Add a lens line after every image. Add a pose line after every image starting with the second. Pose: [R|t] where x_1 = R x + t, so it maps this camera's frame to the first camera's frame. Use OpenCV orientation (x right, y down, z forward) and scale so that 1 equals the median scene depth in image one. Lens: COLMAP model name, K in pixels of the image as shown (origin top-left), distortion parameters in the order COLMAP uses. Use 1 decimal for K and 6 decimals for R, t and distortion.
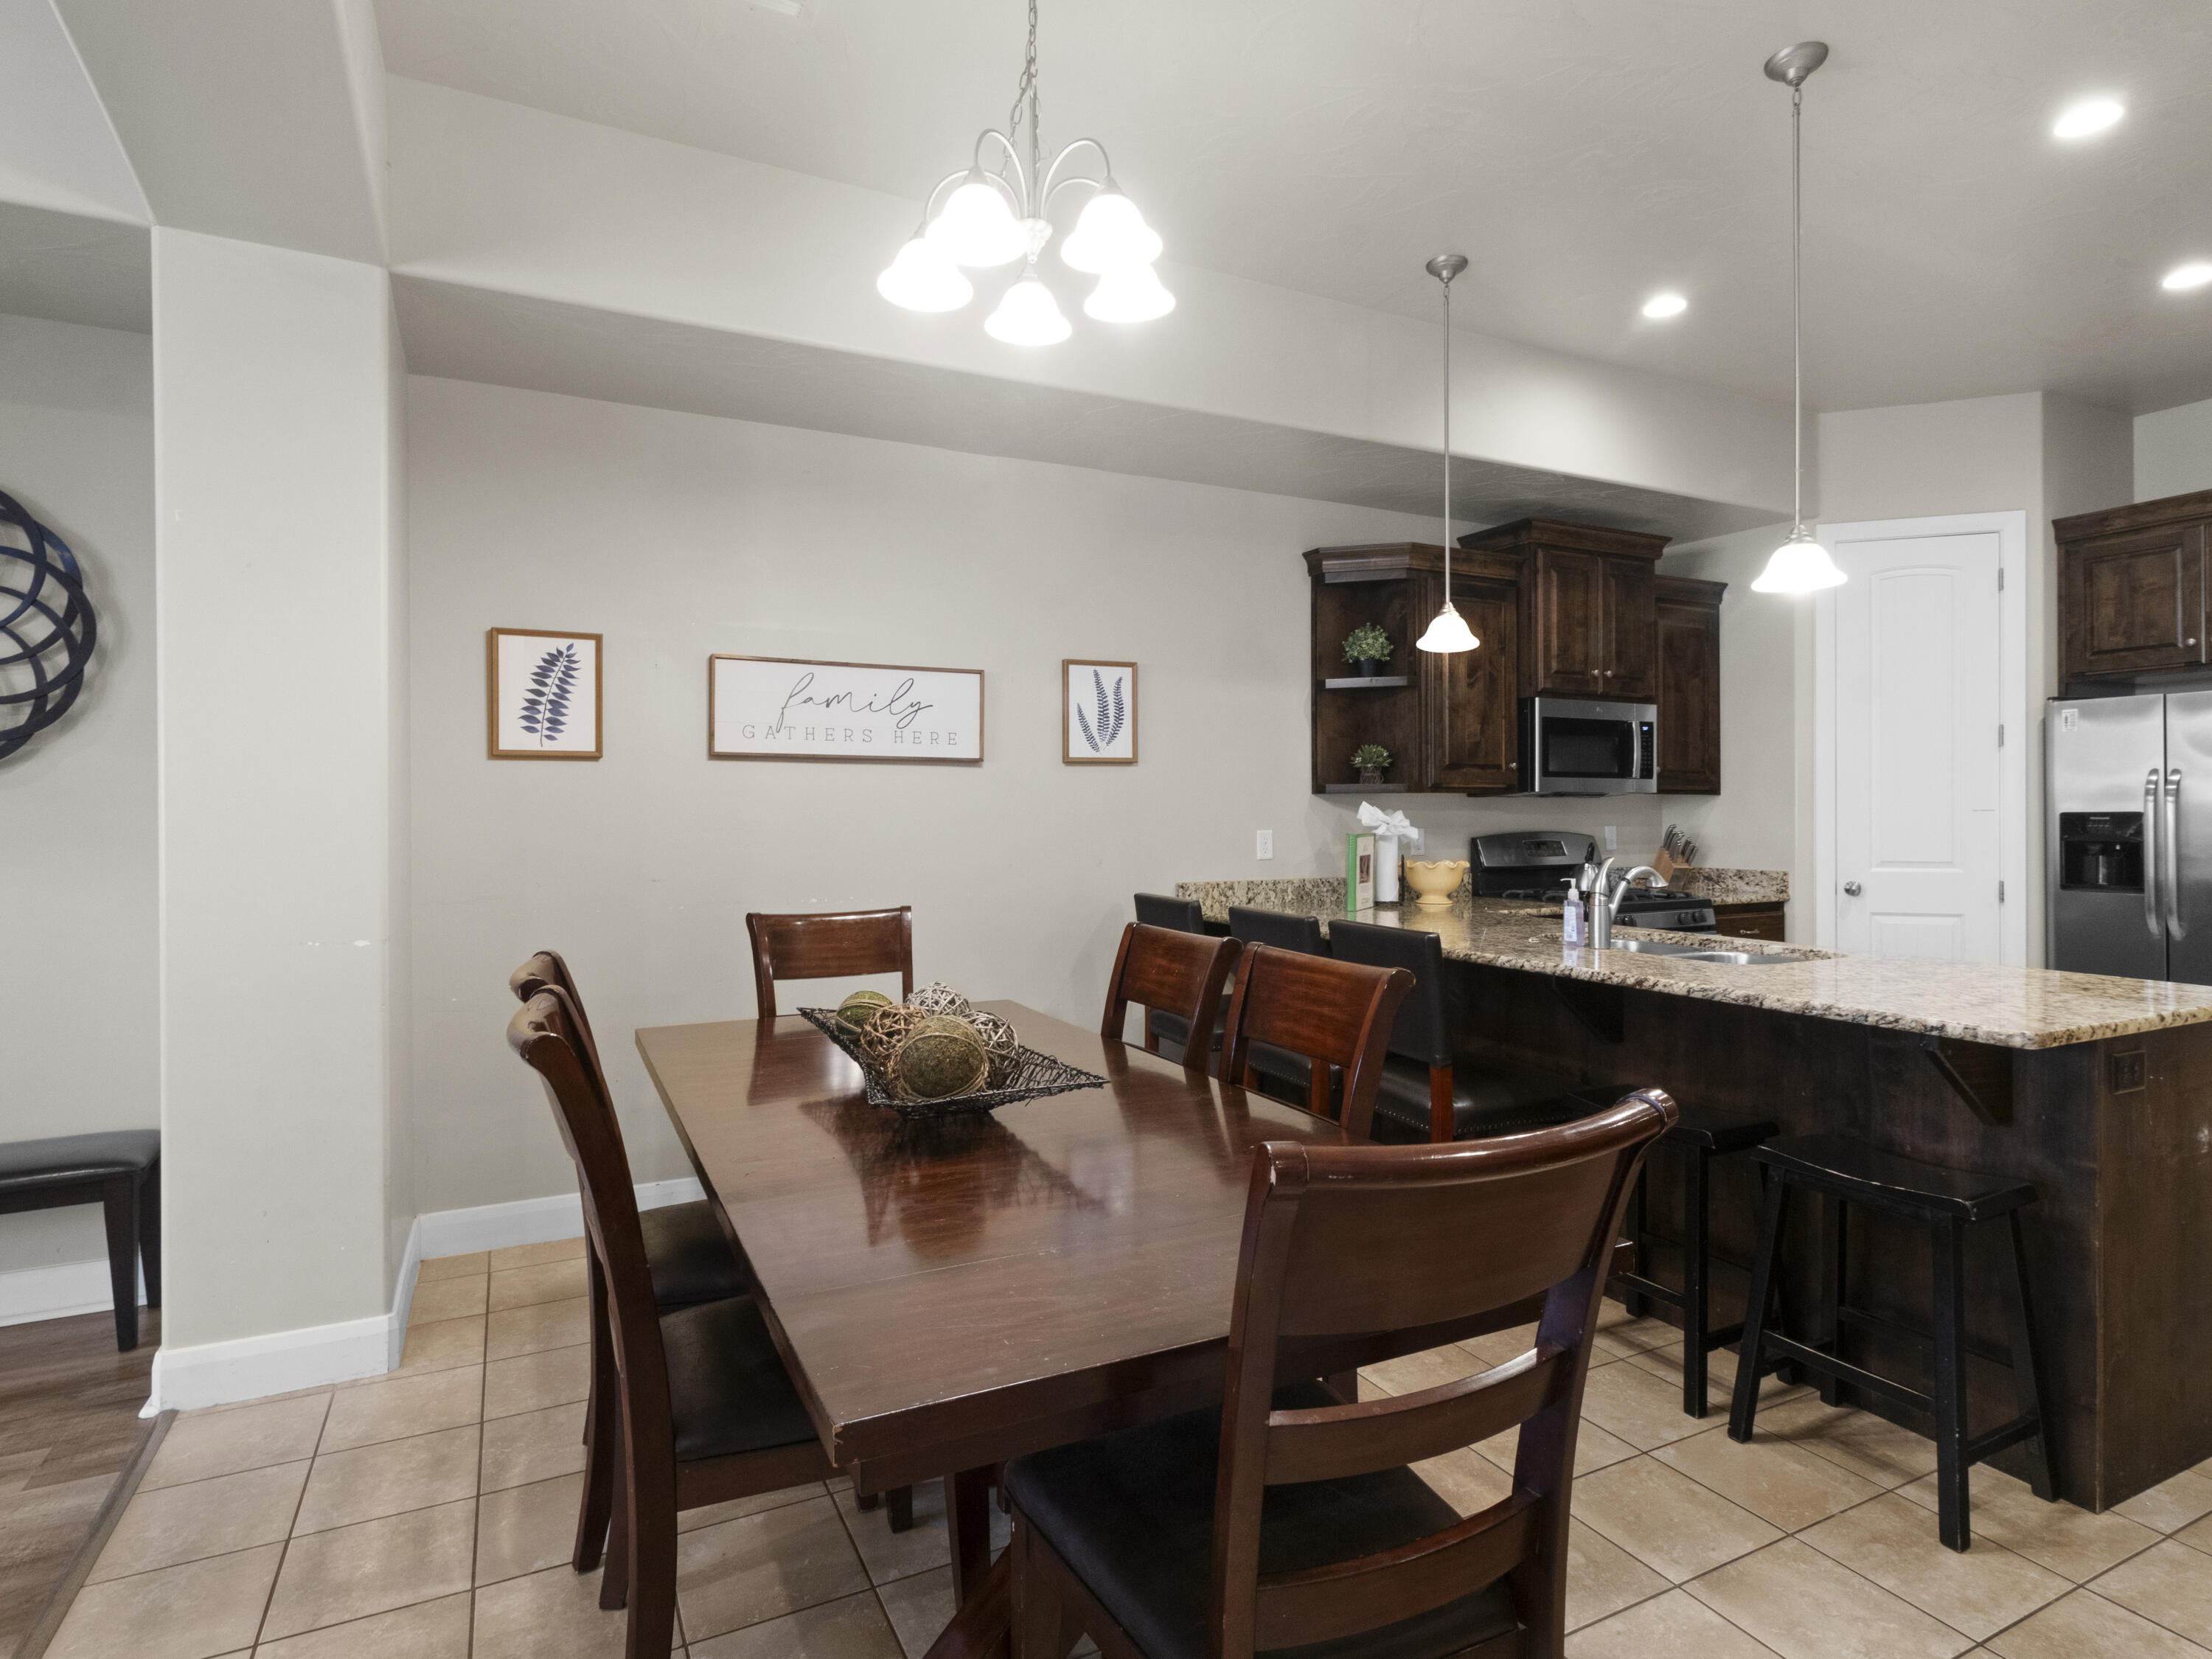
lens RADIAL K [[1161.5, 0, 1099.0], [0, 1161.5, 813.5], [0, 0, 1]] dist [-0.000655, 0.001136]
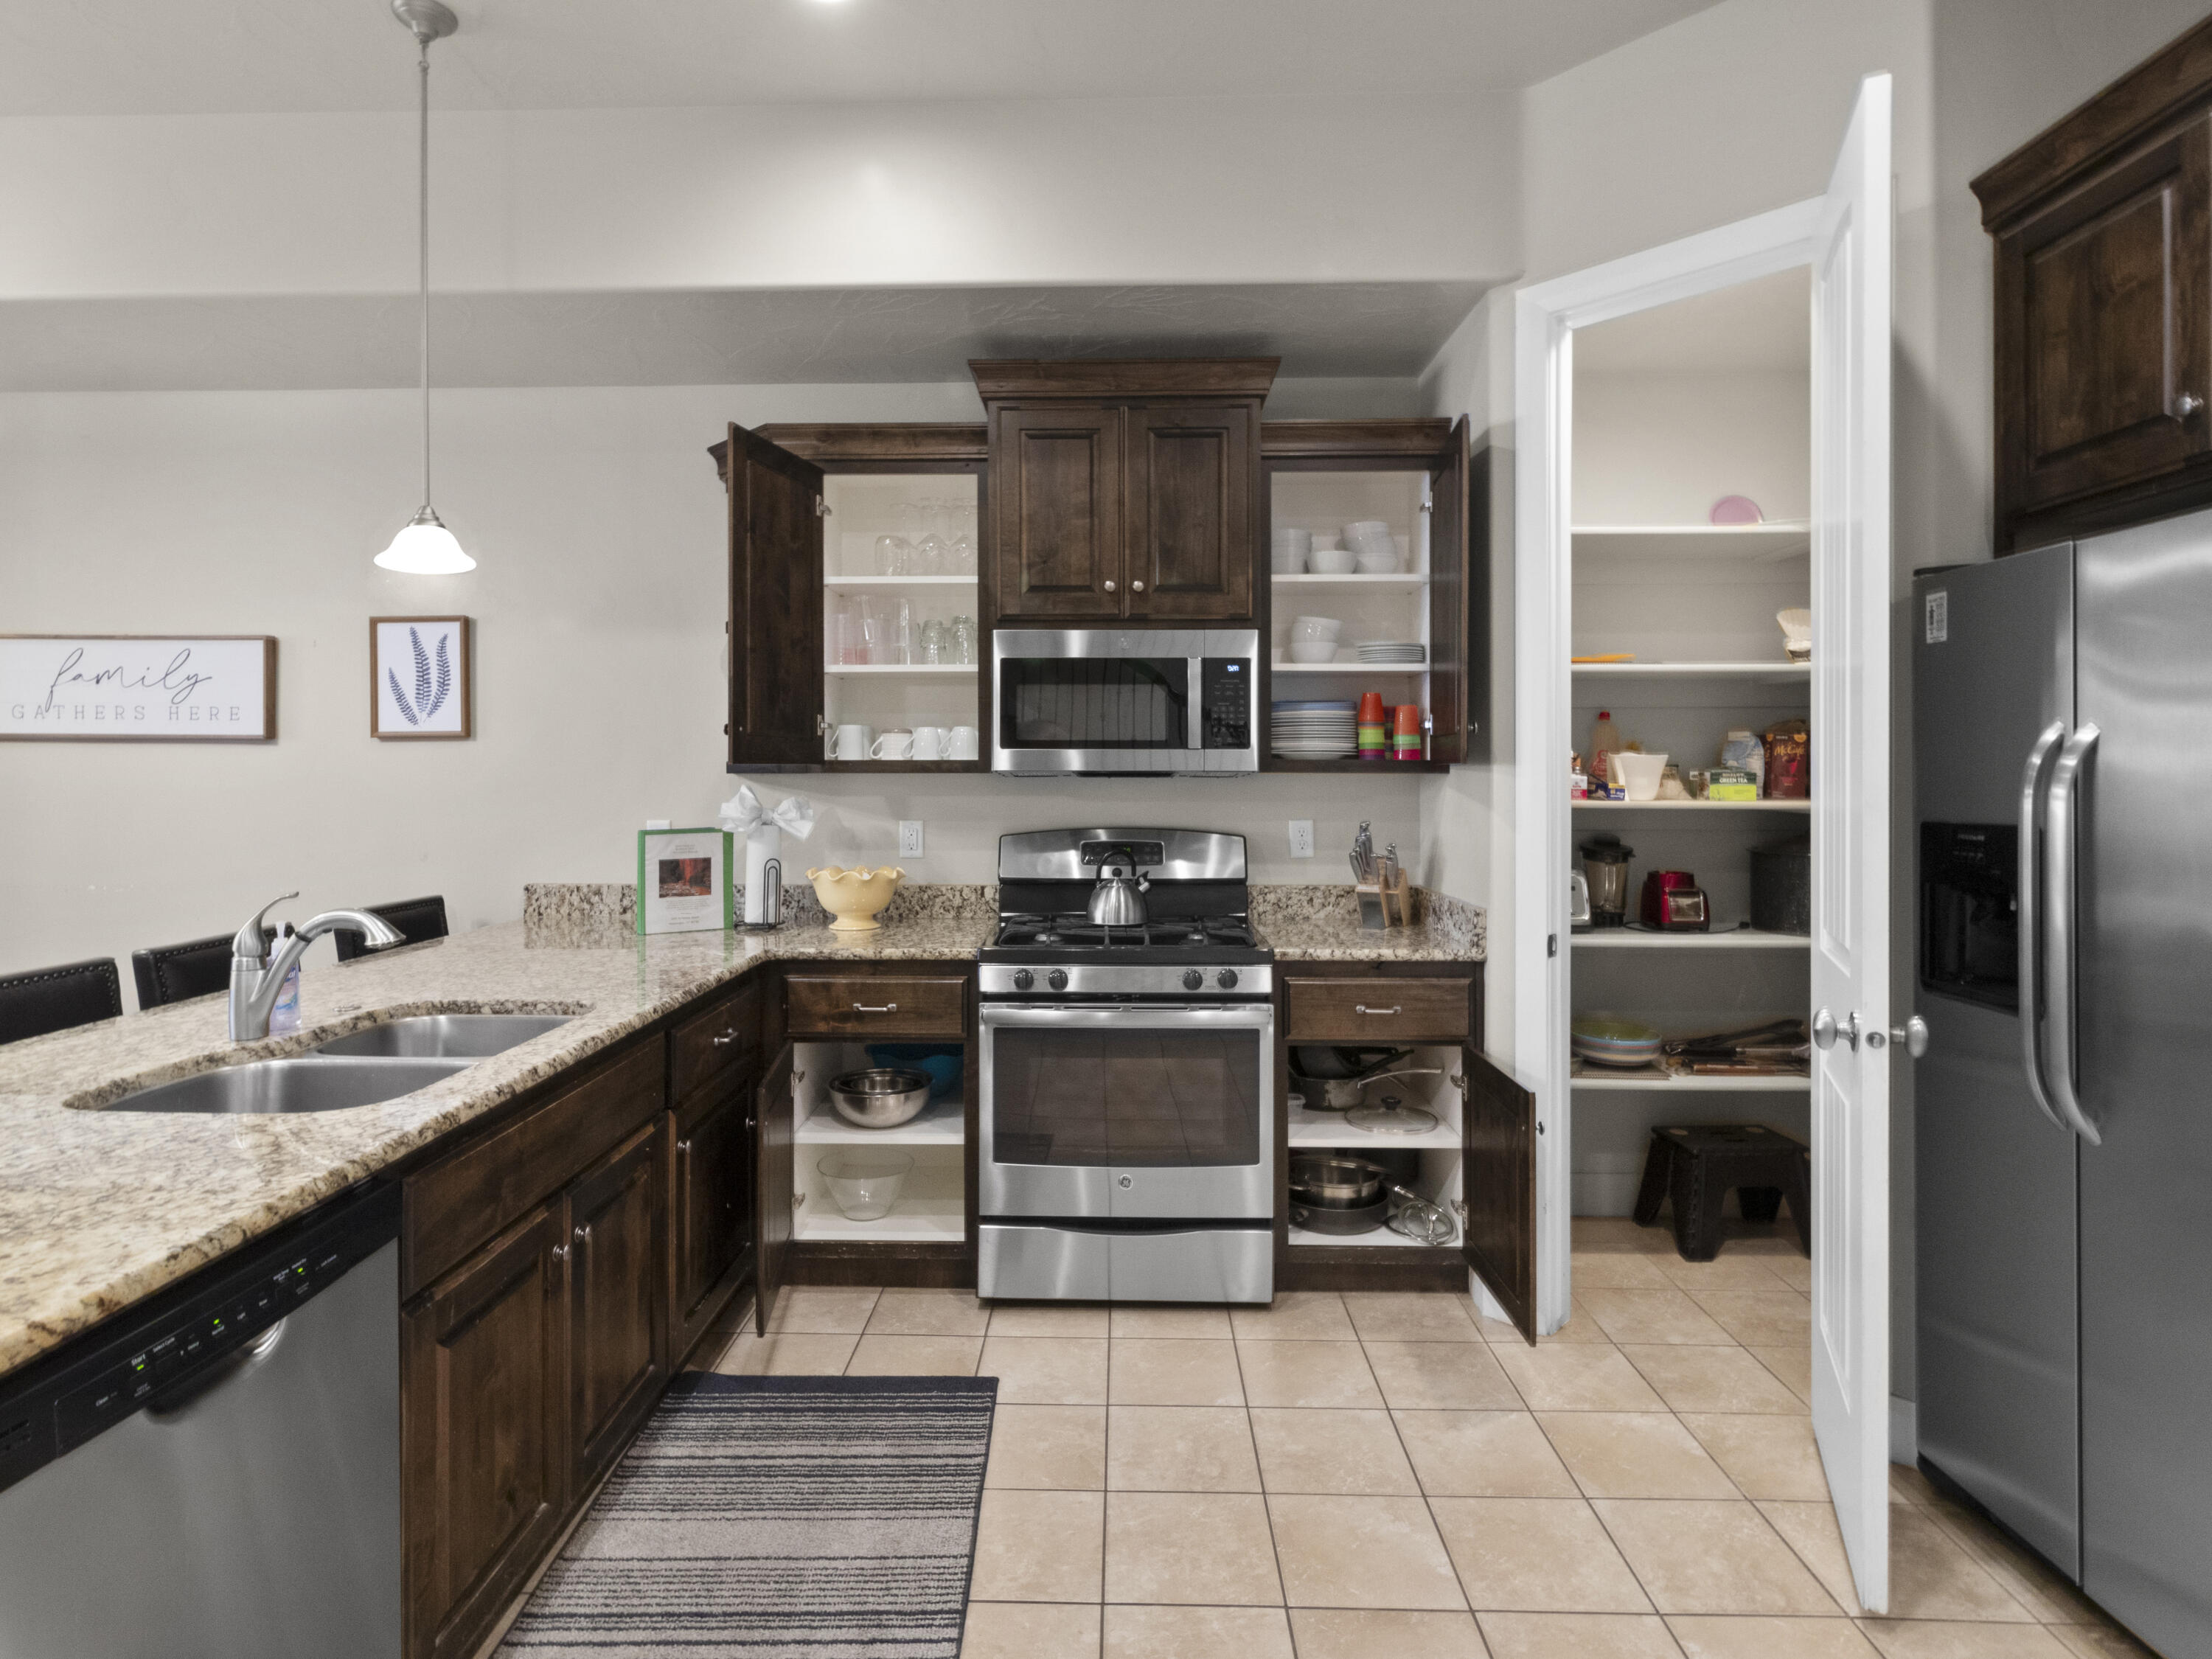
lens RADIAL K [[1164.2, 0, 1093.3], [0, 1164.2, 775.1], [0, 0, 1]] dist [0.000090, 0.001134]
pose [[0.883961, 0.003877, -0.467545, 0.774504], [-0.002819, 0.999992, 0.002961, -0.019170], [0.467552, -0.001300, 0.883964, 0.454956]]
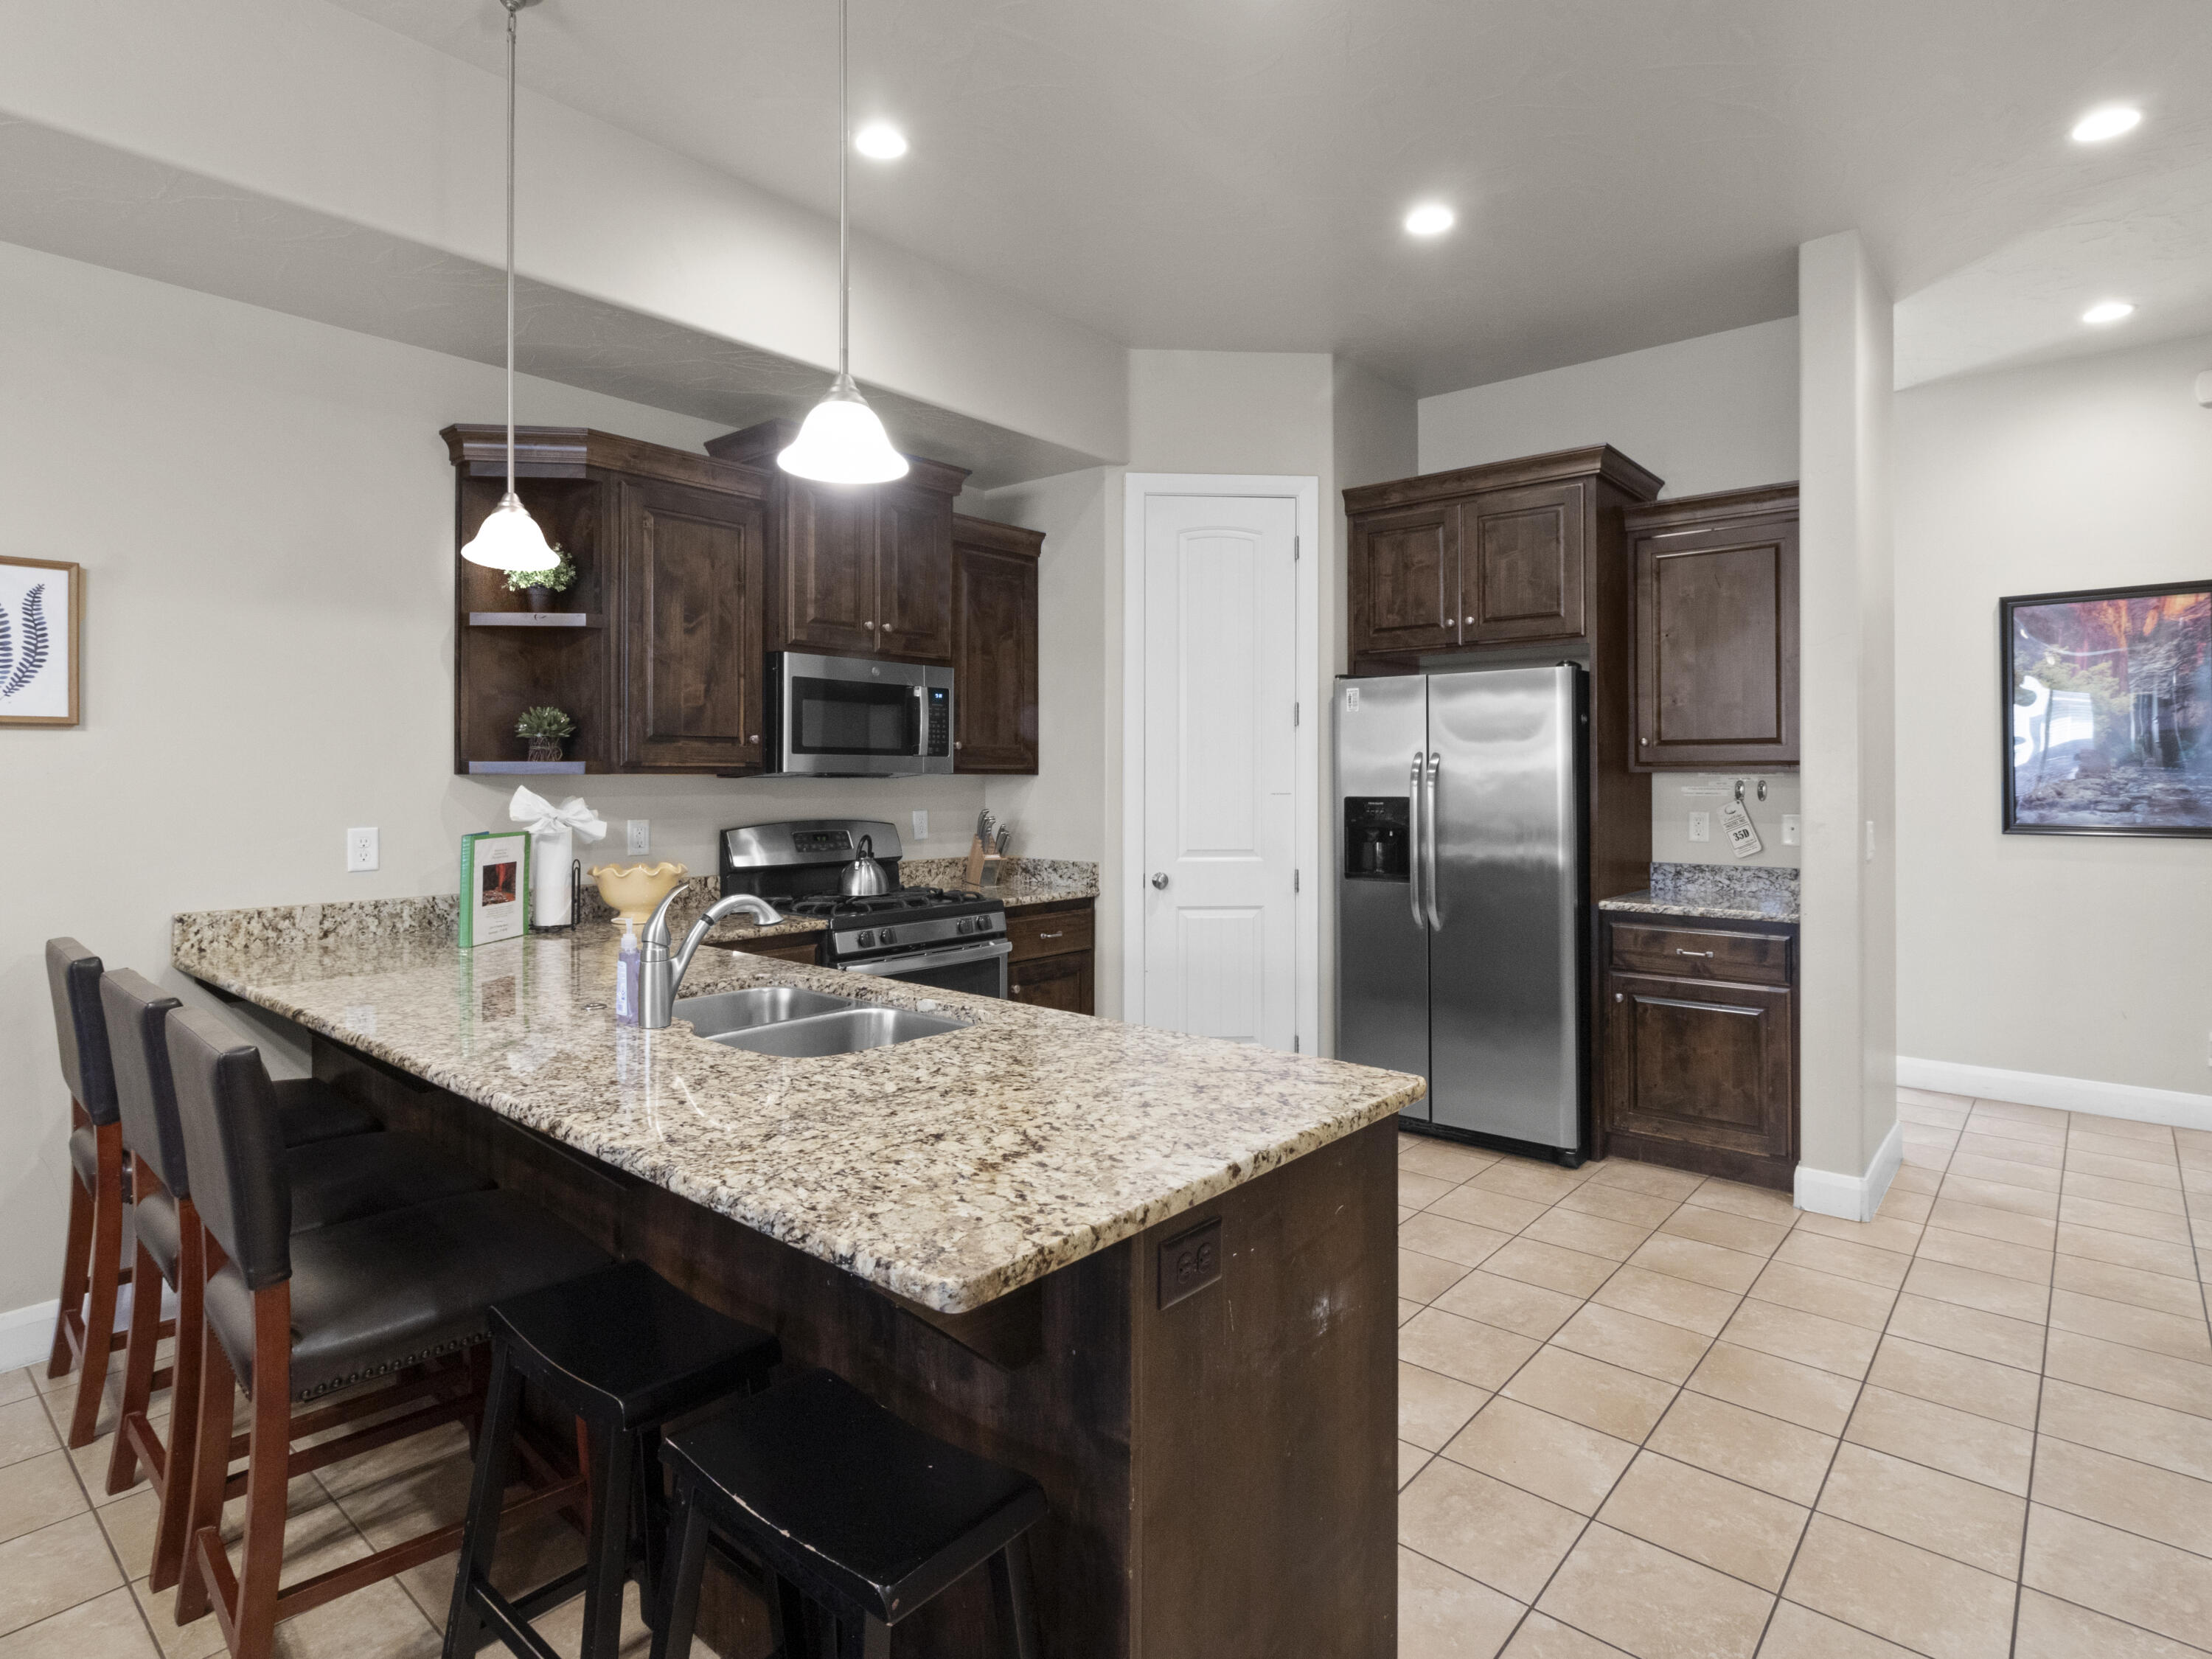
lens RADIAL K [[1159.9, 0, 1091.3], [0, 1159.9, 769.7], [0, 0, 1]] dist [0.001027, 0.000939]
pose [[0.923371, 0.004969, 0.383877, 0.280087], [-0.002216, 0.999969, -0.007615, -0.015696], [-0.383903, 0.006181, 0.923353, 0.210508]]
